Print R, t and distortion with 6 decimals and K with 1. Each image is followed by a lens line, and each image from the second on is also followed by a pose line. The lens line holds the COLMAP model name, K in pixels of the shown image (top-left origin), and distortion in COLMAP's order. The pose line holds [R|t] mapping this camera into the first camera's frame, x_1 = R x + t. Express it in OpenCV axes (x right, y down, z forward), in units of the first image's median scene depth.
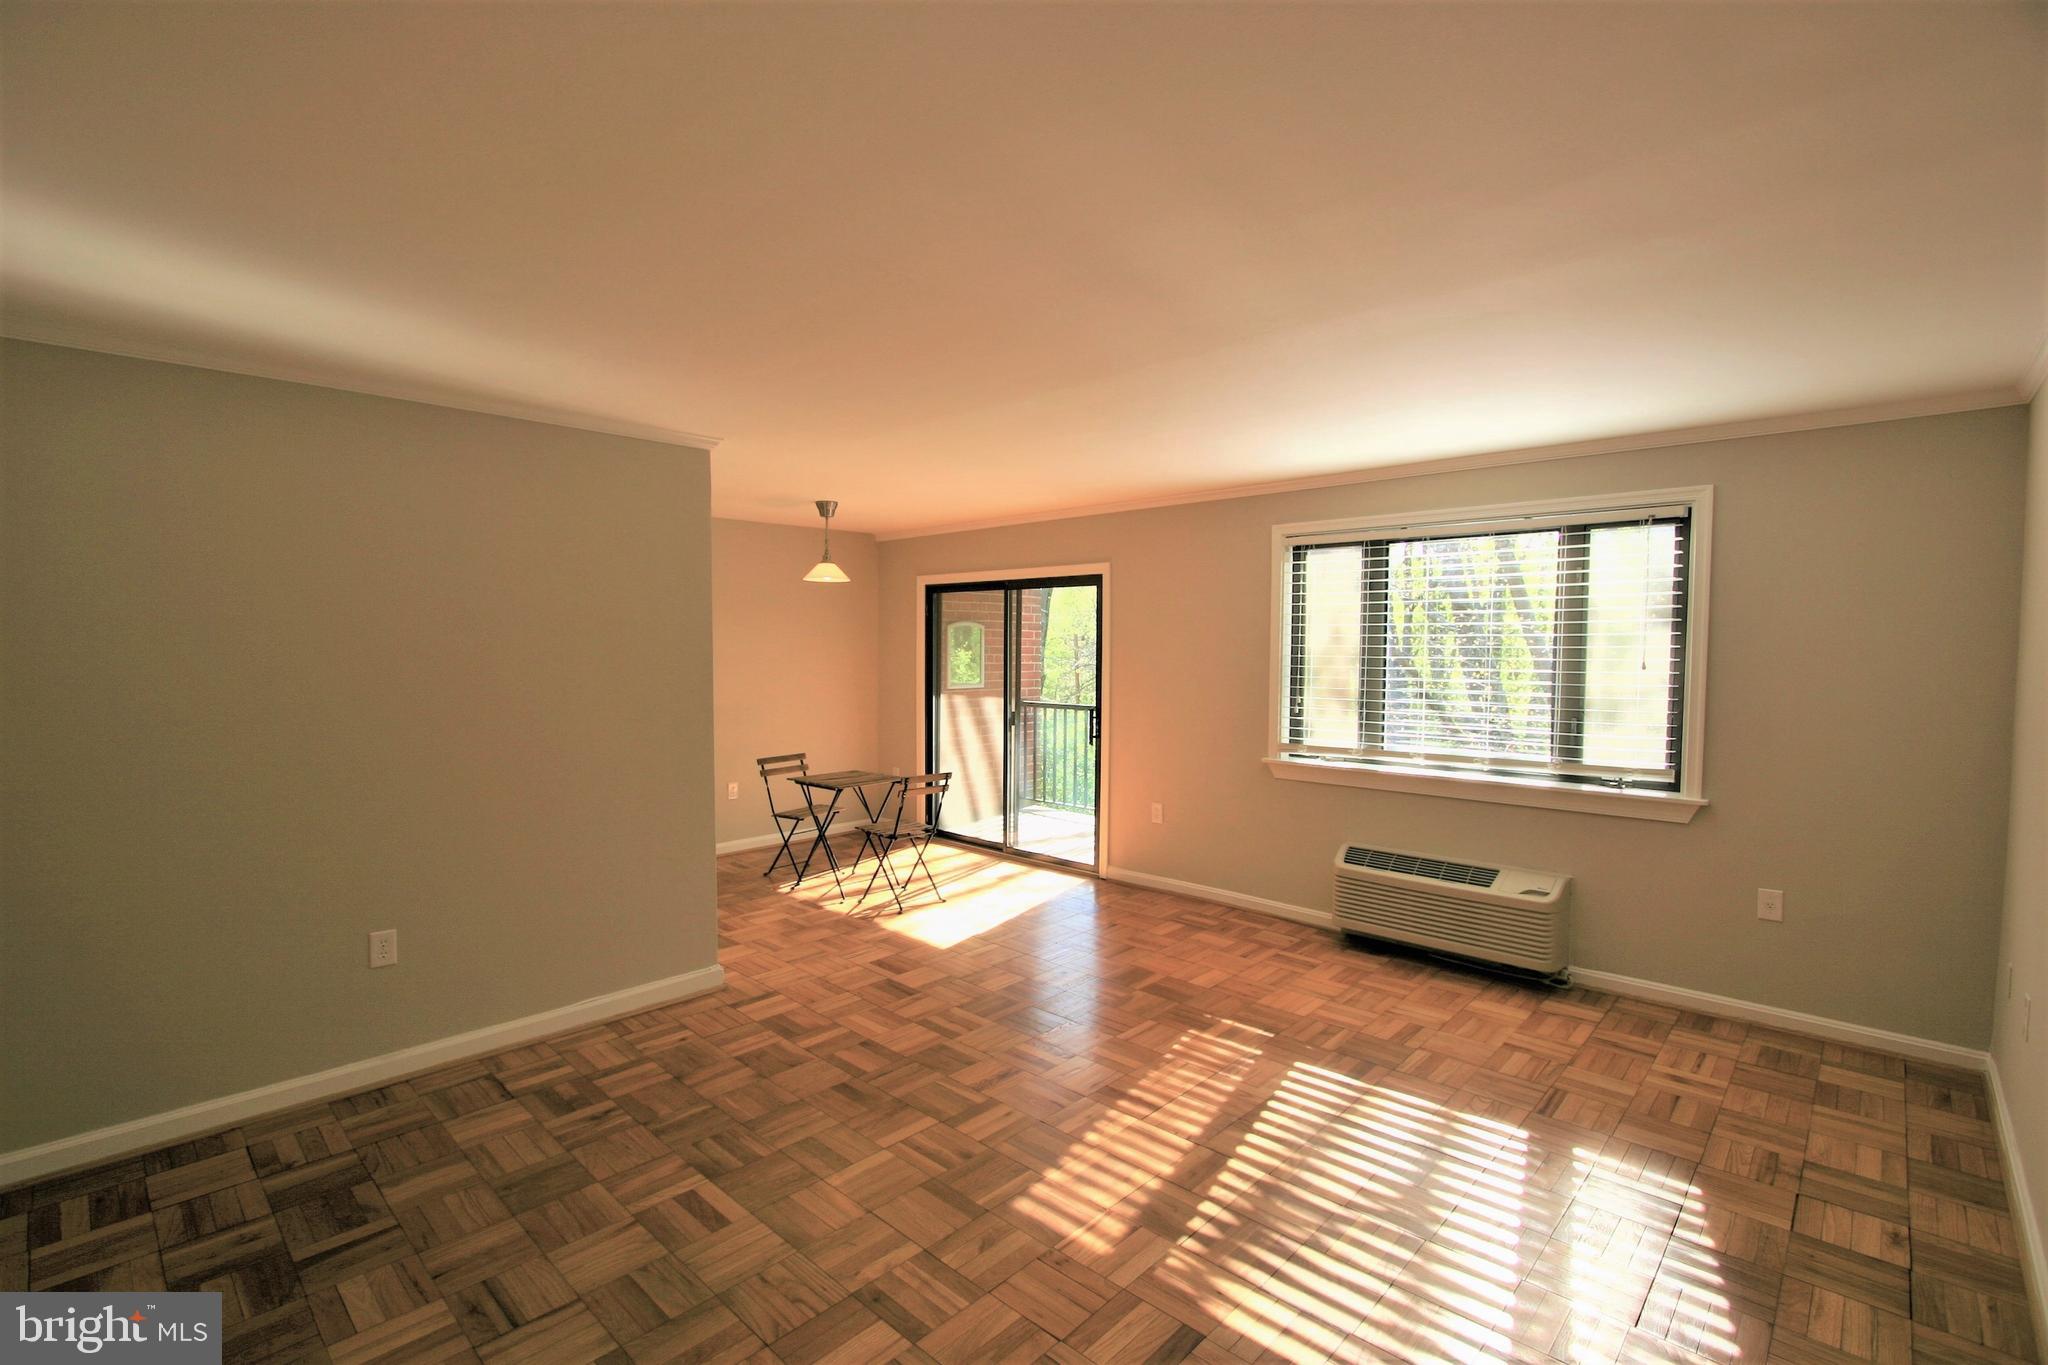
lens RADIAL K [[926.3, 0, 1014.9], [0, 926.3, 688.2], [0, 0, 1]] dist [-0.014444, -0.000081]
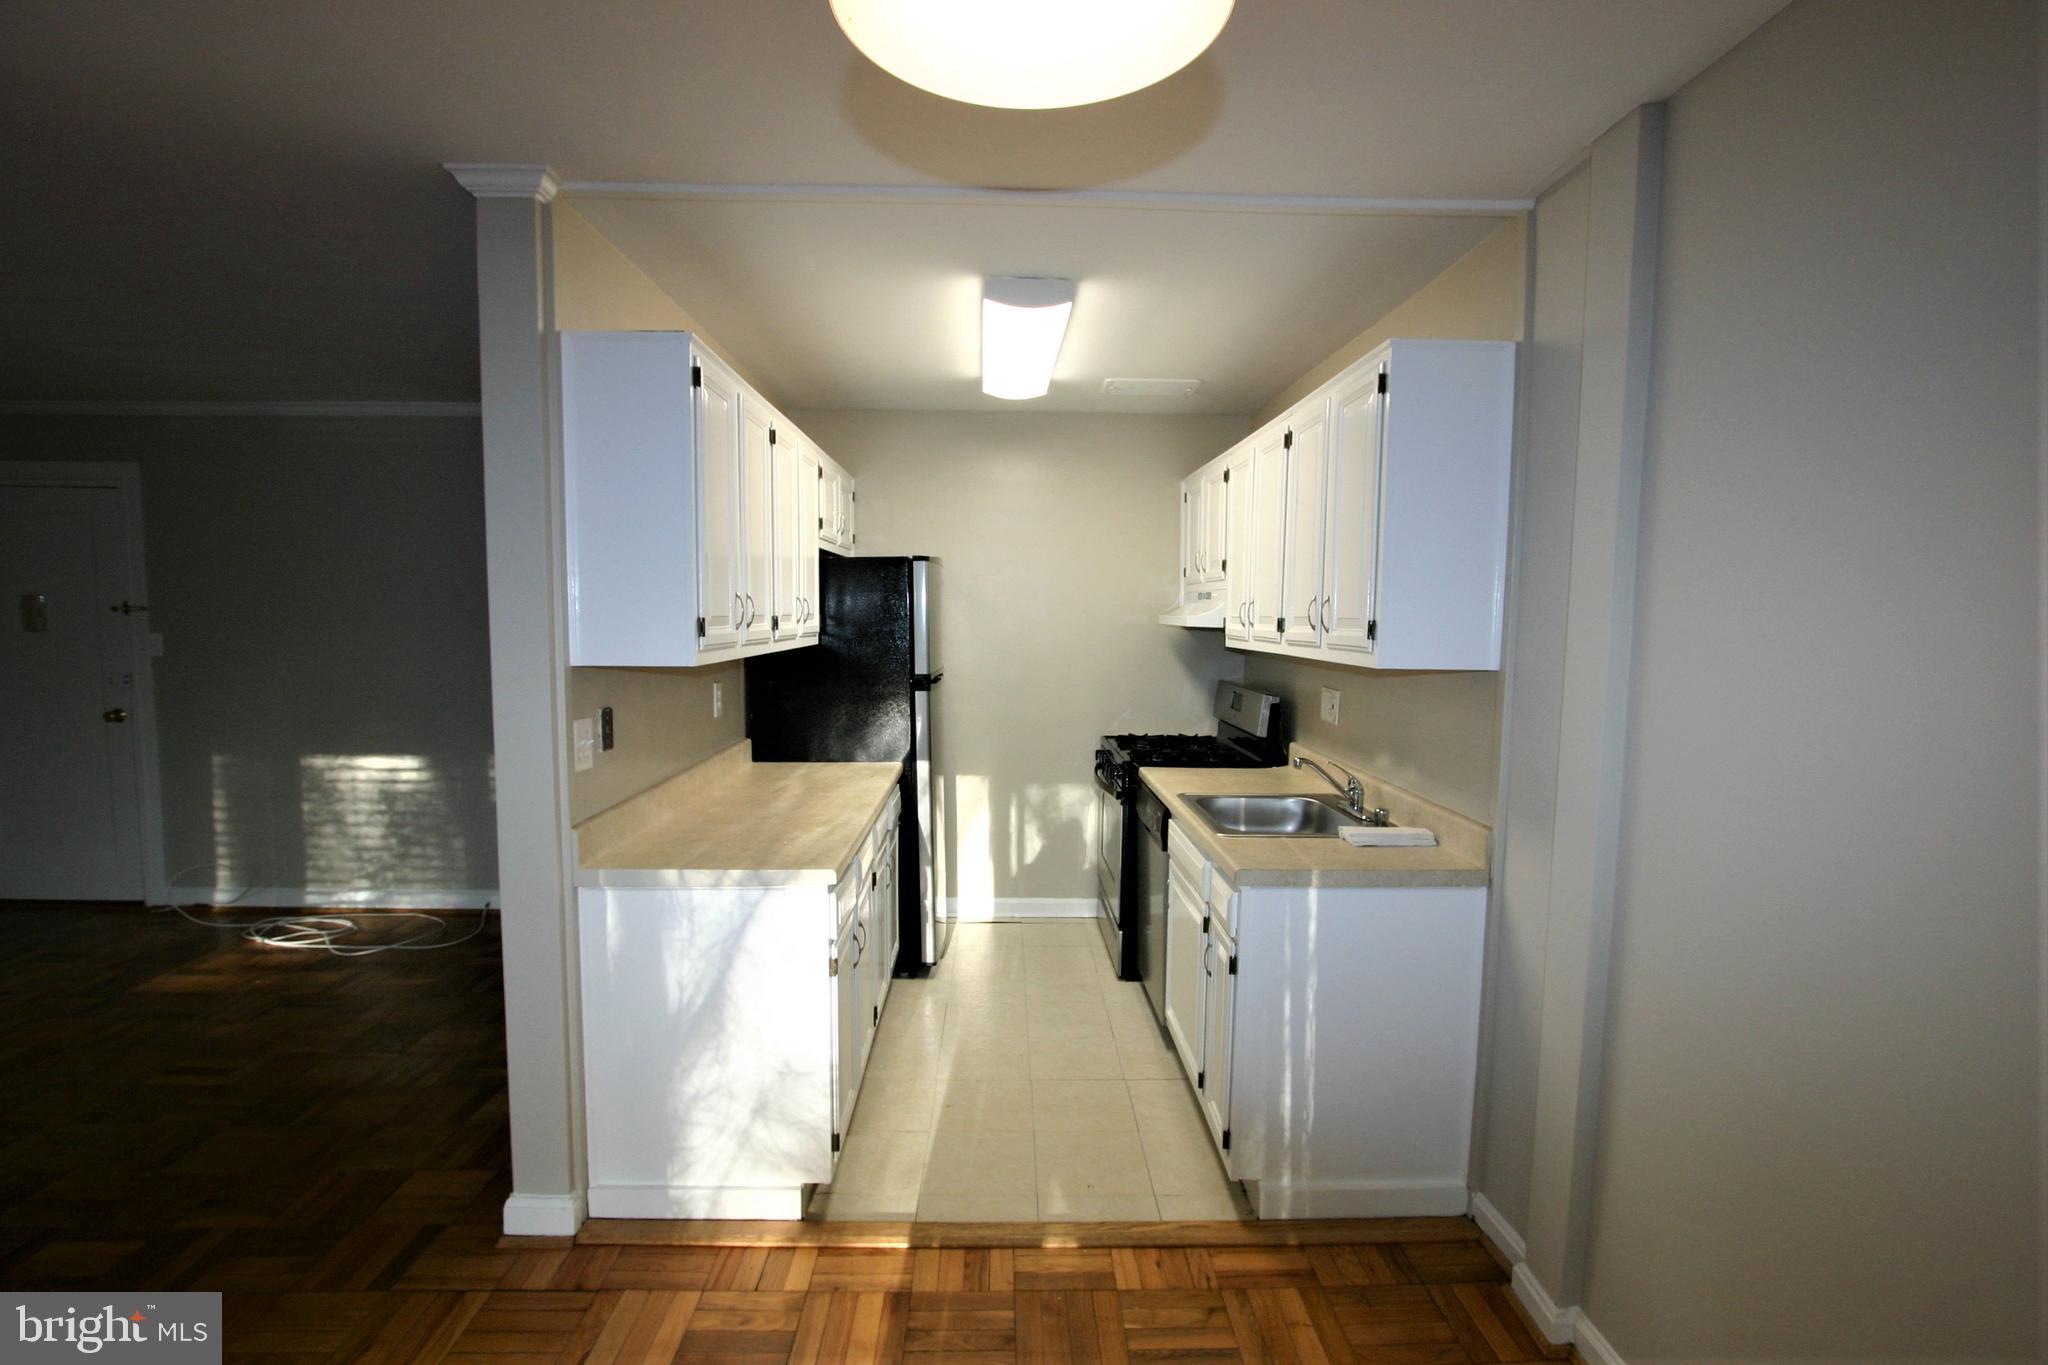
lens RADIAL K [[953.9, 0, 1016.3], [0, 953.9, 691.2], [0, 0, 1]] dist [-0.015819, 0.000327]
pose [[-0.707659, 0.051912, -0.704645, -0.175765], [-0.045950, 0.991805, 0.119214, -0.072959], [0.705059, 0.116742, -0.699474, 1.716605]]
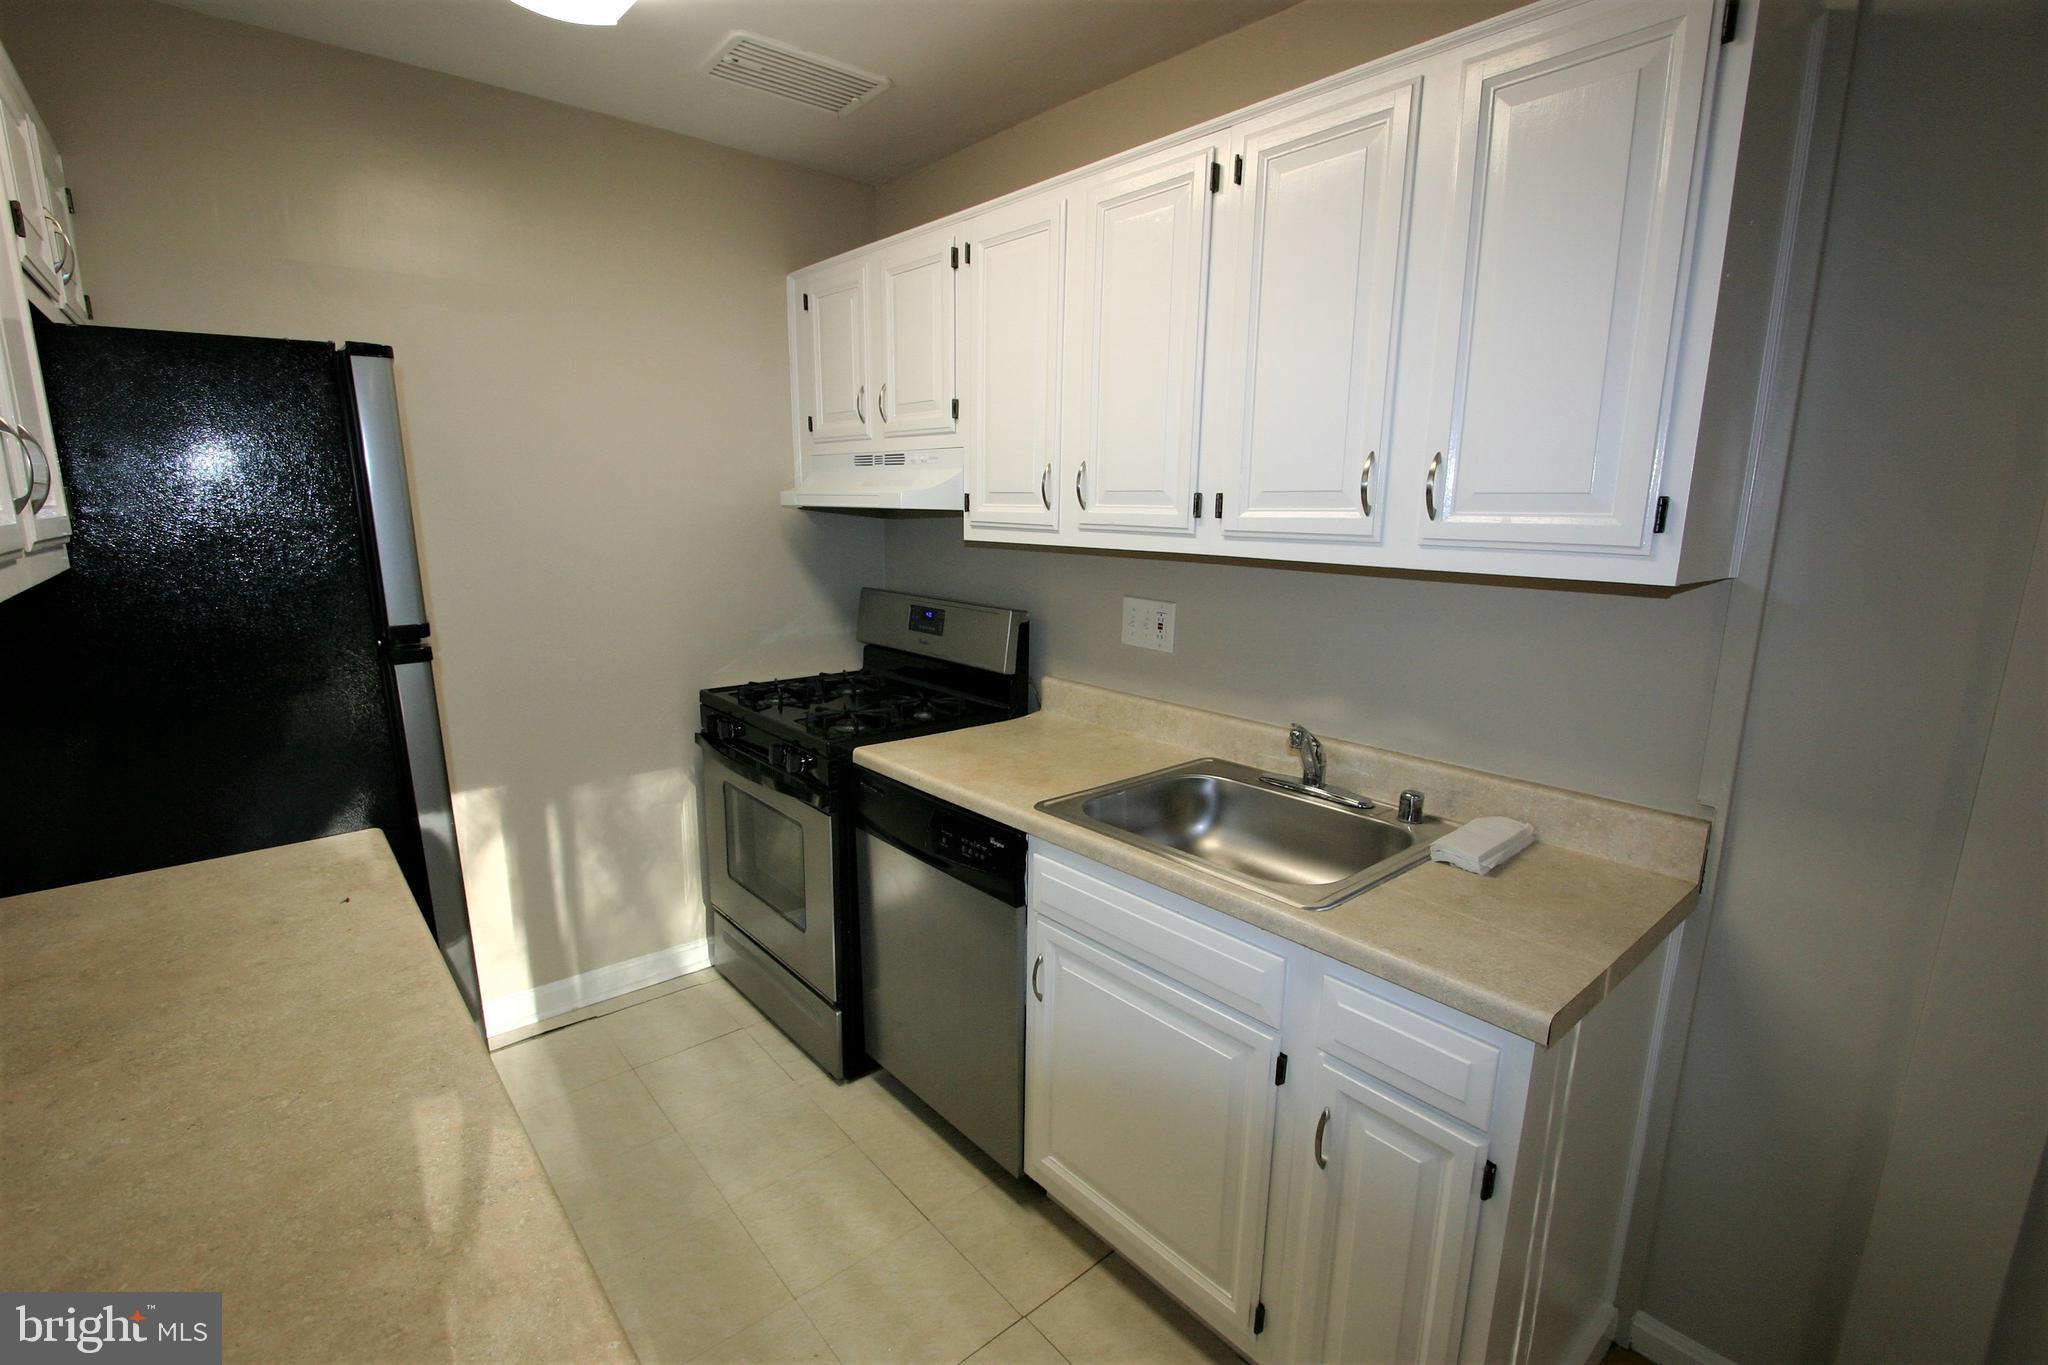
lens RADIAL K [[926.3, 0, 1014.9], [0, 926.3, 688.2], [0, 0, 1]] dist [-0.014444, -0.000081]
pose [[-0.099158, 0.198669, -0.975038, -0.421756], [-0.061716, 0.976752, 0.205295, -0.042526], [0.993156, 0.080532, -0.084592, 1.257575]]
